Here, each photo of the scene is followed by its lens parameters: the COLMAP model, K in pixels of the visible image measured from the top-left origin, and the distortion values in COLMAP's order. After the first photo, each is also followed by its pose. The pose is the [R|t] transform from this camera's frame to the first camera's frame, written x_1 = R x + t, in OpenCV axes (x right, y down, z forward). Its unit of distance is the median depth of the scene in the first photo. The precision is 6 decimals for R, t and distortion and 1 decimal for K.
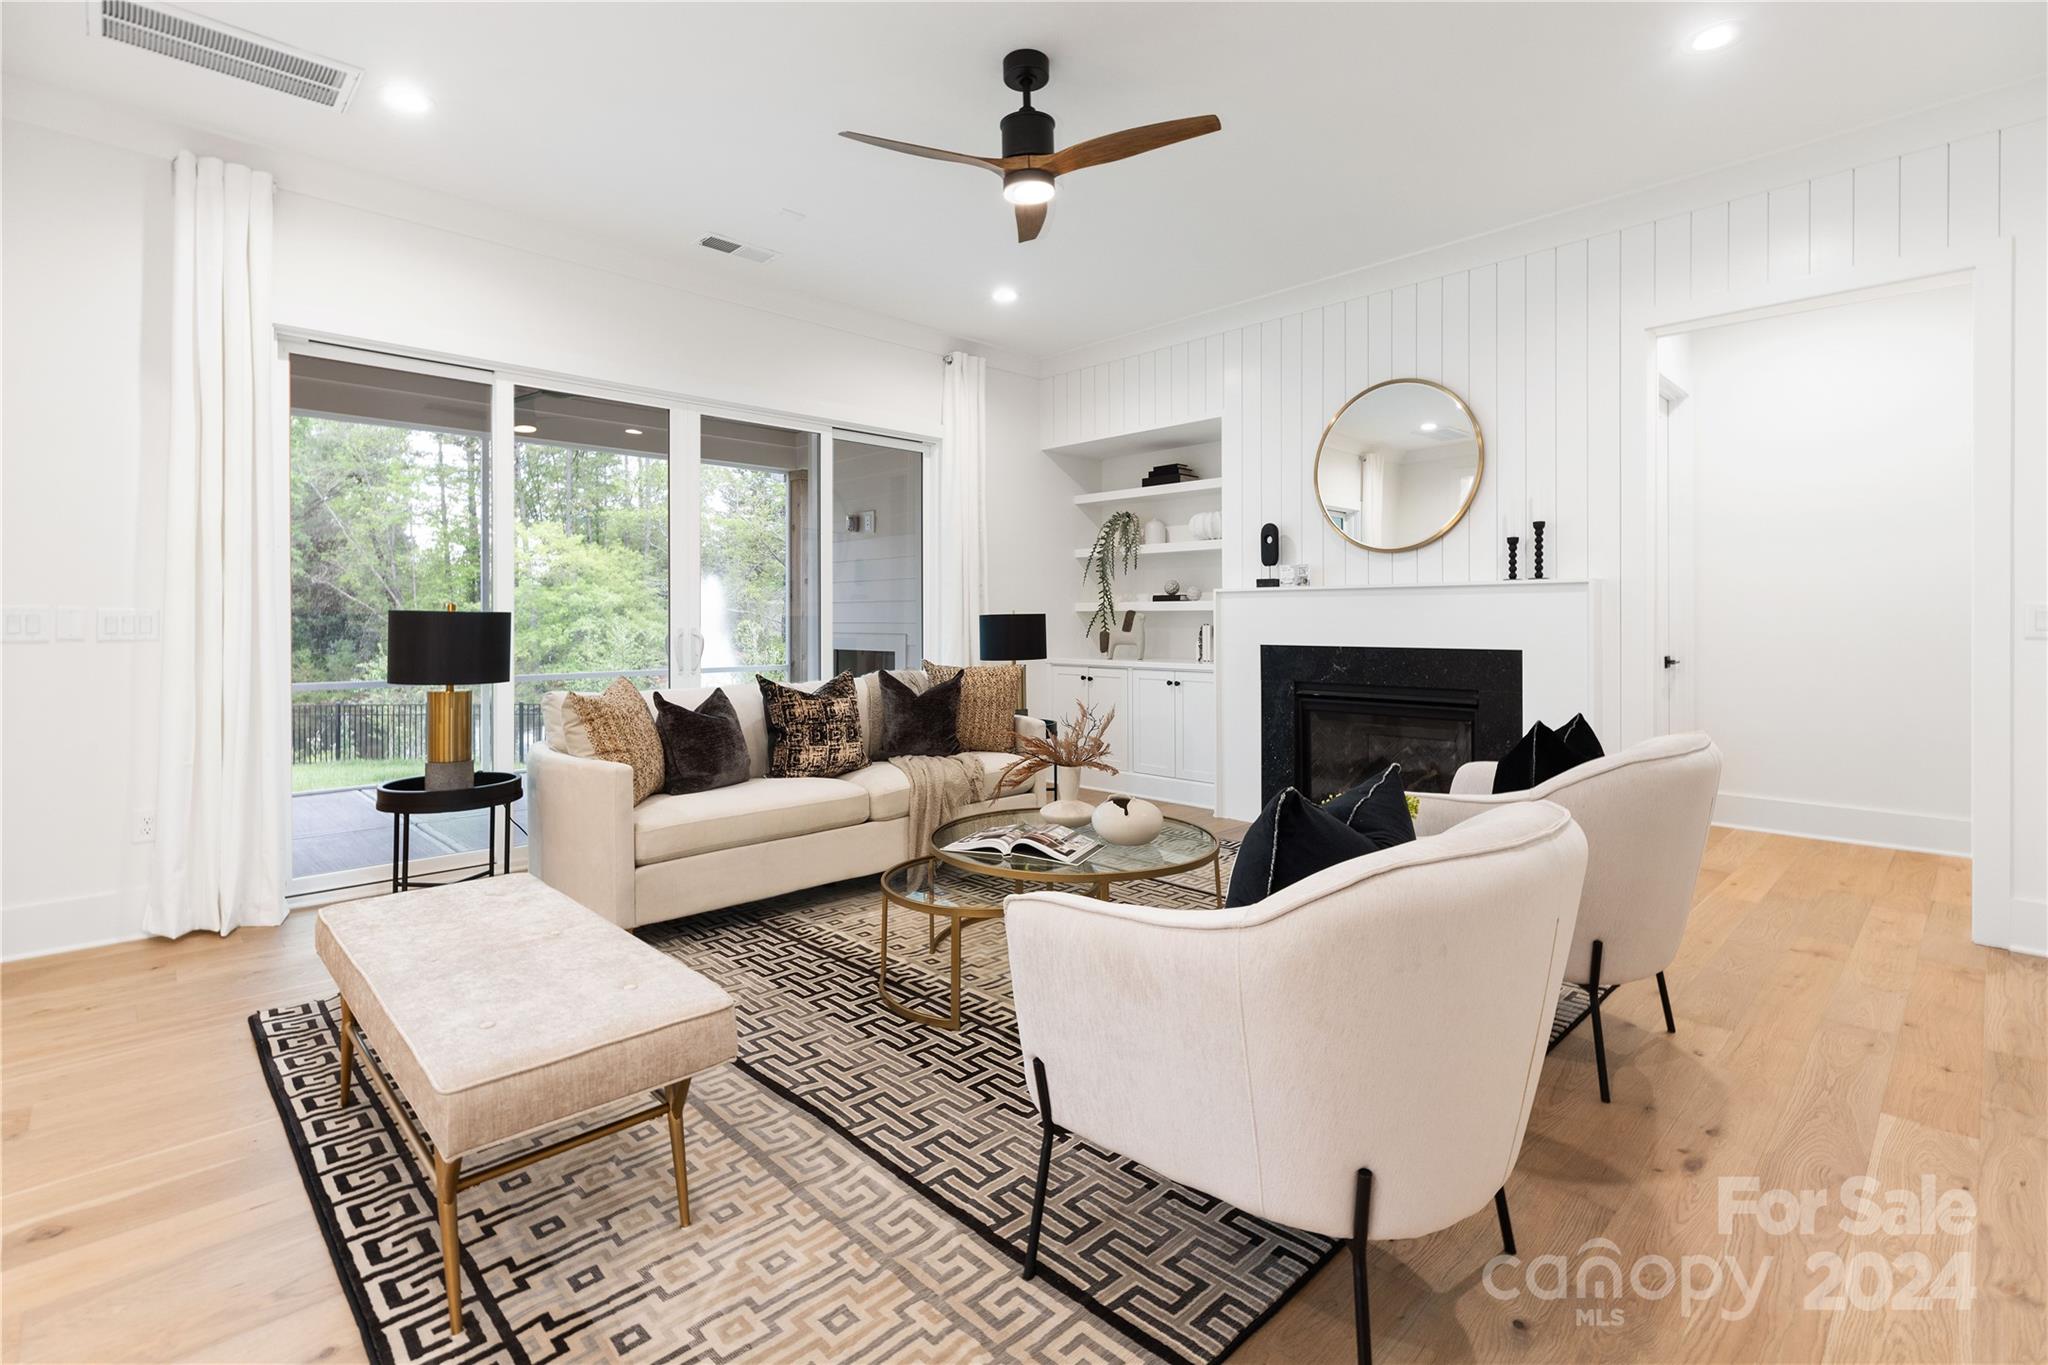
lens RADIAL K [[941.4, 0, 1012.4], [0, 941.4, 627.1], [0, 0, 1]] dist [-0.001503, -0.000104]
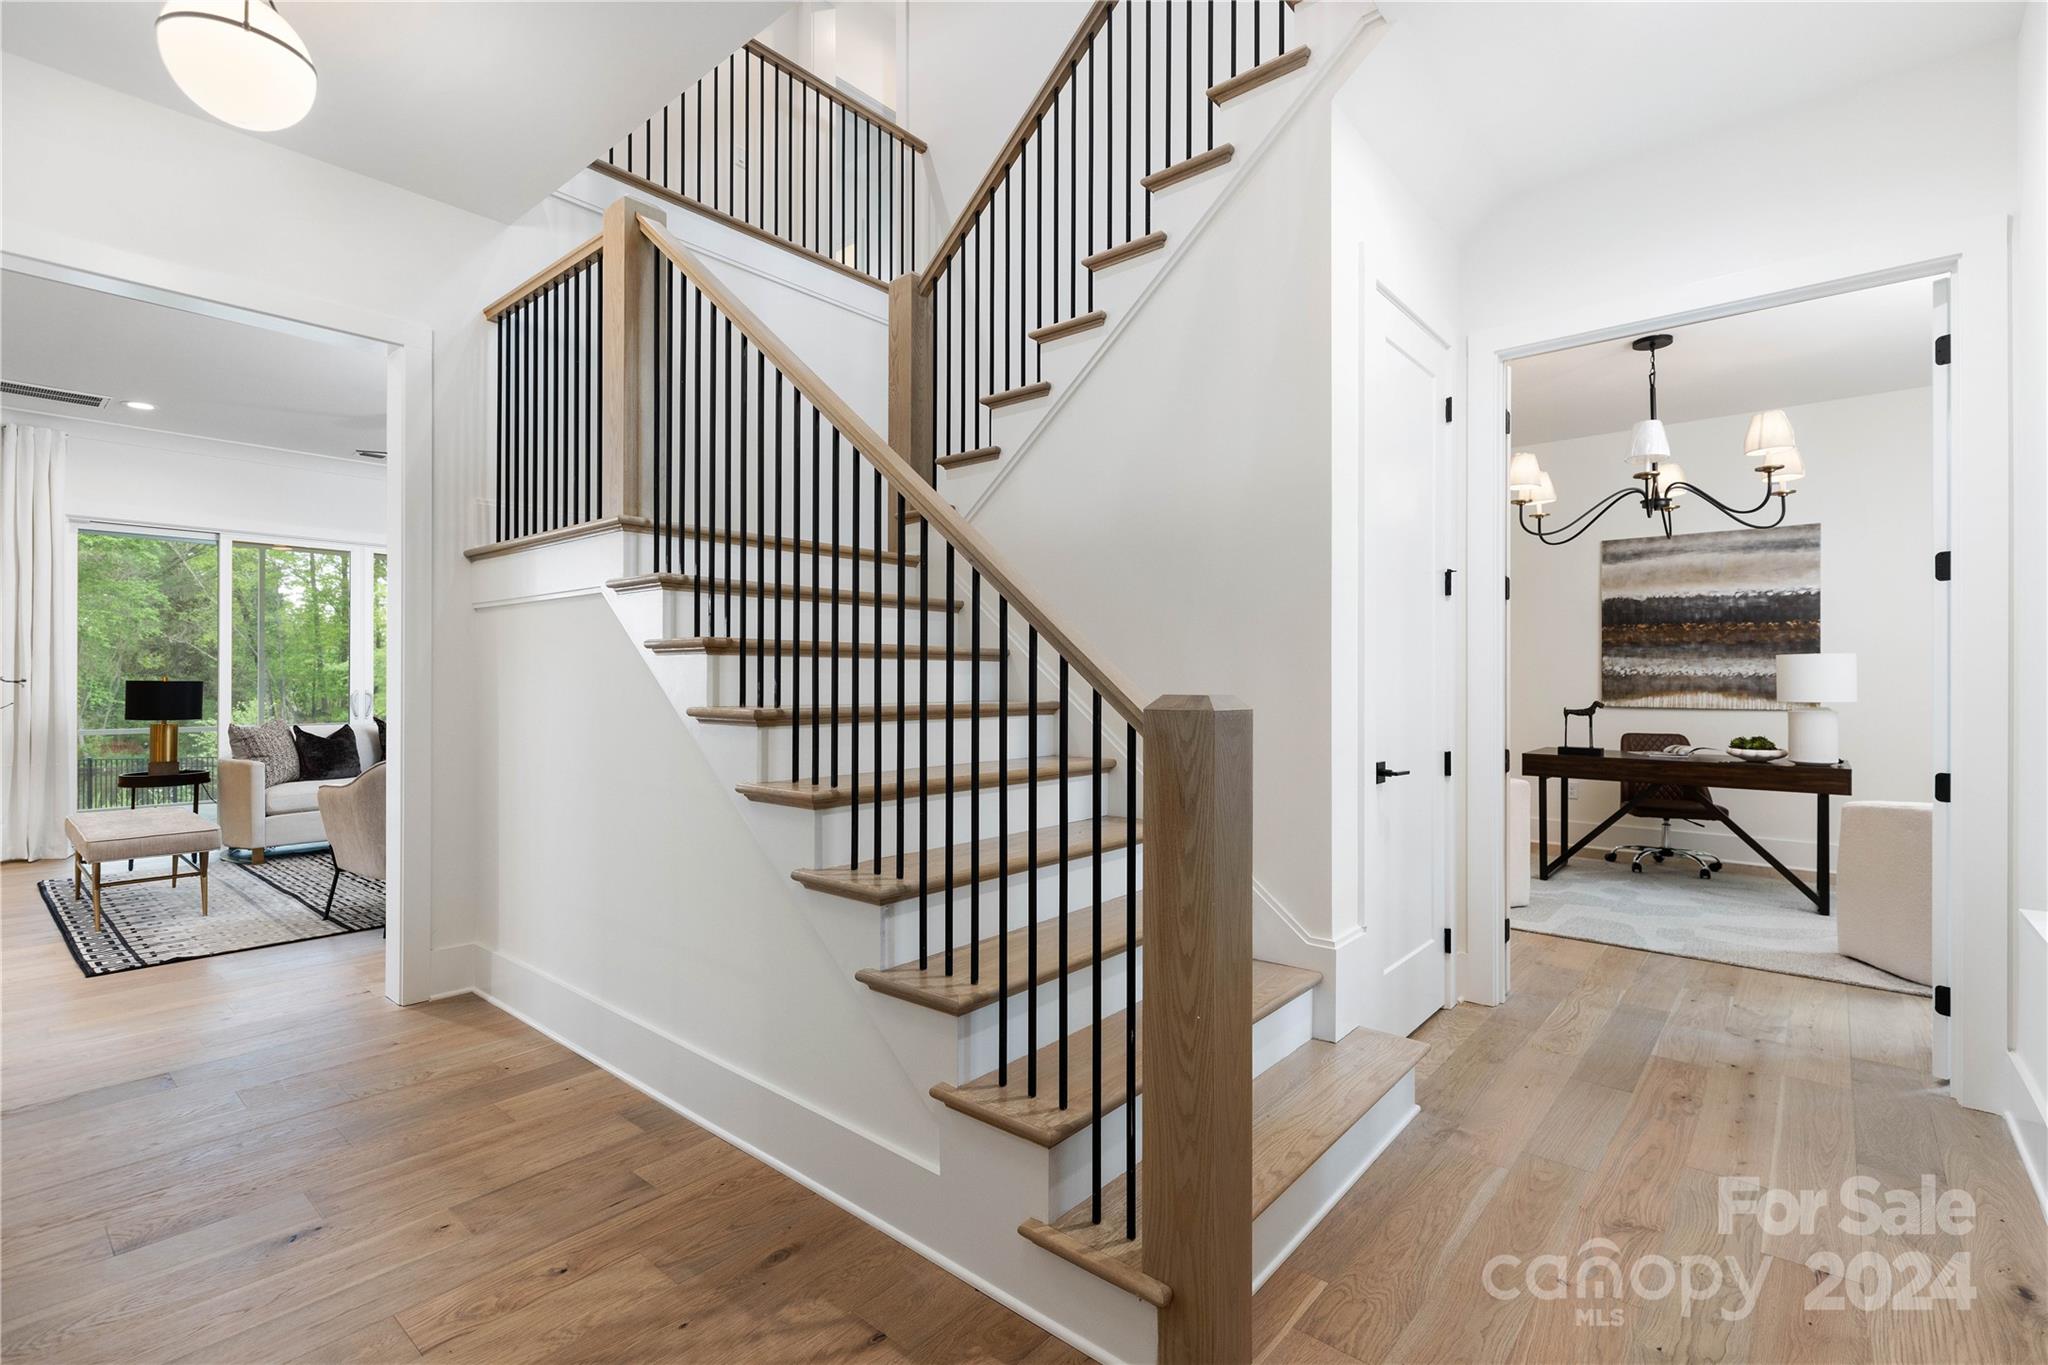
lens RADIAL K [[941.4, 0, 1023.0], [0, 941.4, 678.2], [0, 0, 1]] dist [-0.001503, -0.000104]
pose [[0.995932, 0.002139, 0.090086, 0.834810], [-0.001203, 0.999945, -0.010442, -0.003490], [-0.090103, 0.010291, 0.995879, -0.904166]]
